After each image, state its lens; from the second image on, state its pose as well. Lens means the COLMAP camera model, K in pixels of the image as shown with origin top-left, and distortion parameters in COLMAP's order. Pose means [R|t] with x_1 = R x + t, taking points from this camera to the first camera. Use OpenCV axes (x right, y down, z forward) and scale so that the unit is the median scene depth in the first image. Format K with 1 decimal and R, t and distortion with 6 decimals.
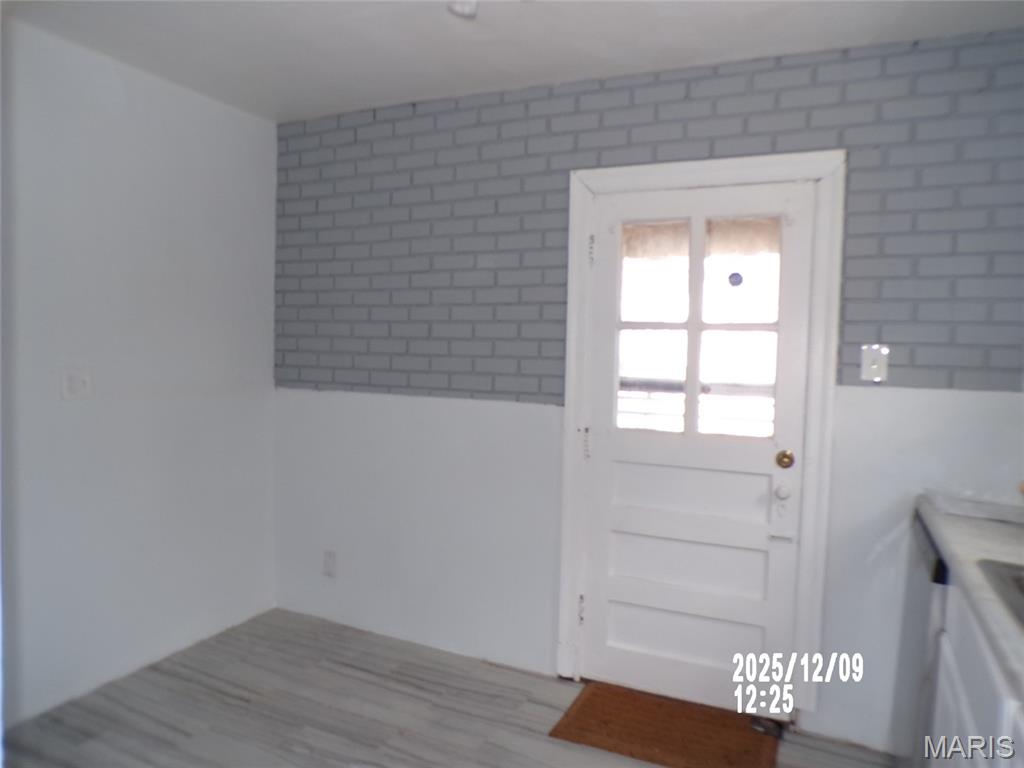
lens RADIAL K [[692.8, 0, 512.8], [0, 692.8, 382.7], [0, 0, 1]] dist [-0.049225, 0.018487]
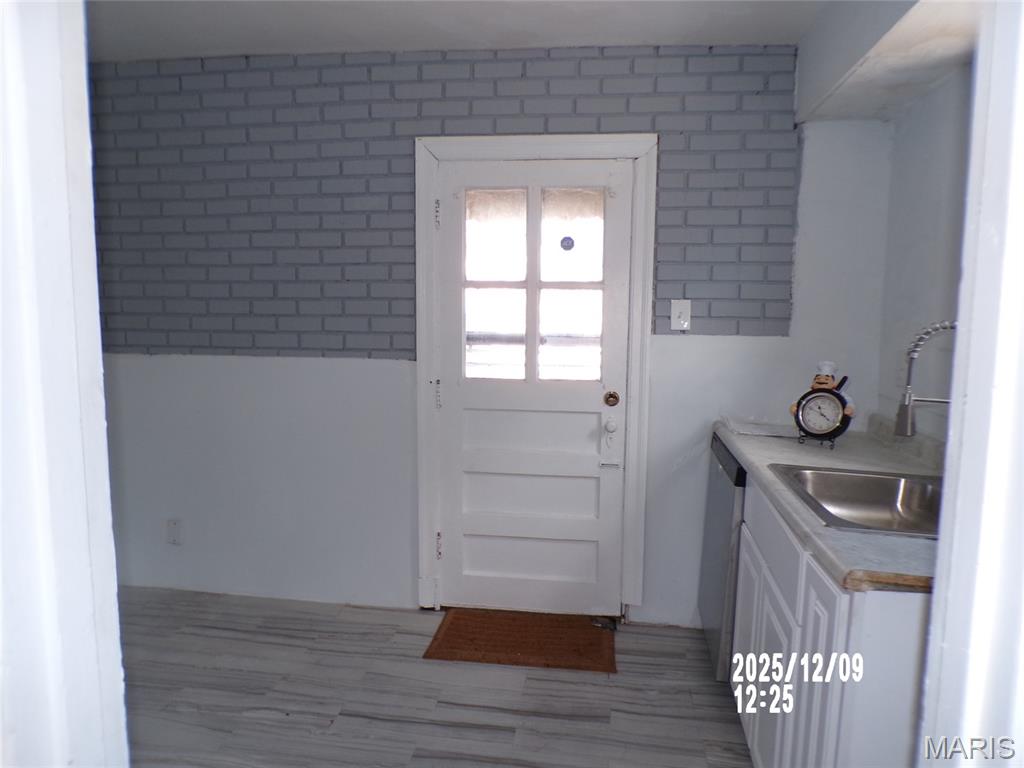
lens RADIAL K [[692.8, 0, 513.8], [0, 692.8, 383.8], [0, 0, 1]] dist [-0.049225, 0.018487]
pose [[0.952842, -0.048395, 0.299582, -0.110385], [0.027791, 0.996969, 0.072663, -0.004158], [-0.302190, -0.060910, 0.951300, -0.069859]]
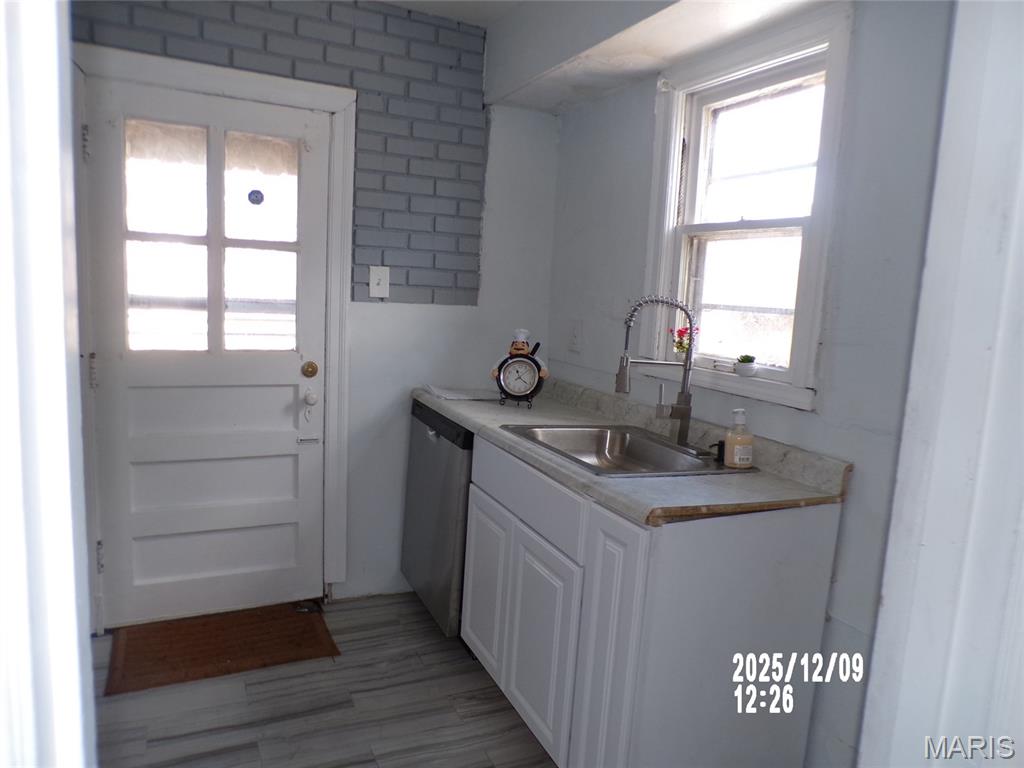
lens RADIAL K [[692.8, 0, 508.7], [0, 692.8, 384.1], [0, 0, 1]] dist [-0.049225, 0.018487]
pose [[0.622242, -0.099318, 0.776499, -0.248972], [0.000136, 0.991933, 0.126764, -0.004649], [-0.782825, -0.078772, 0.617236, 0.062086]]
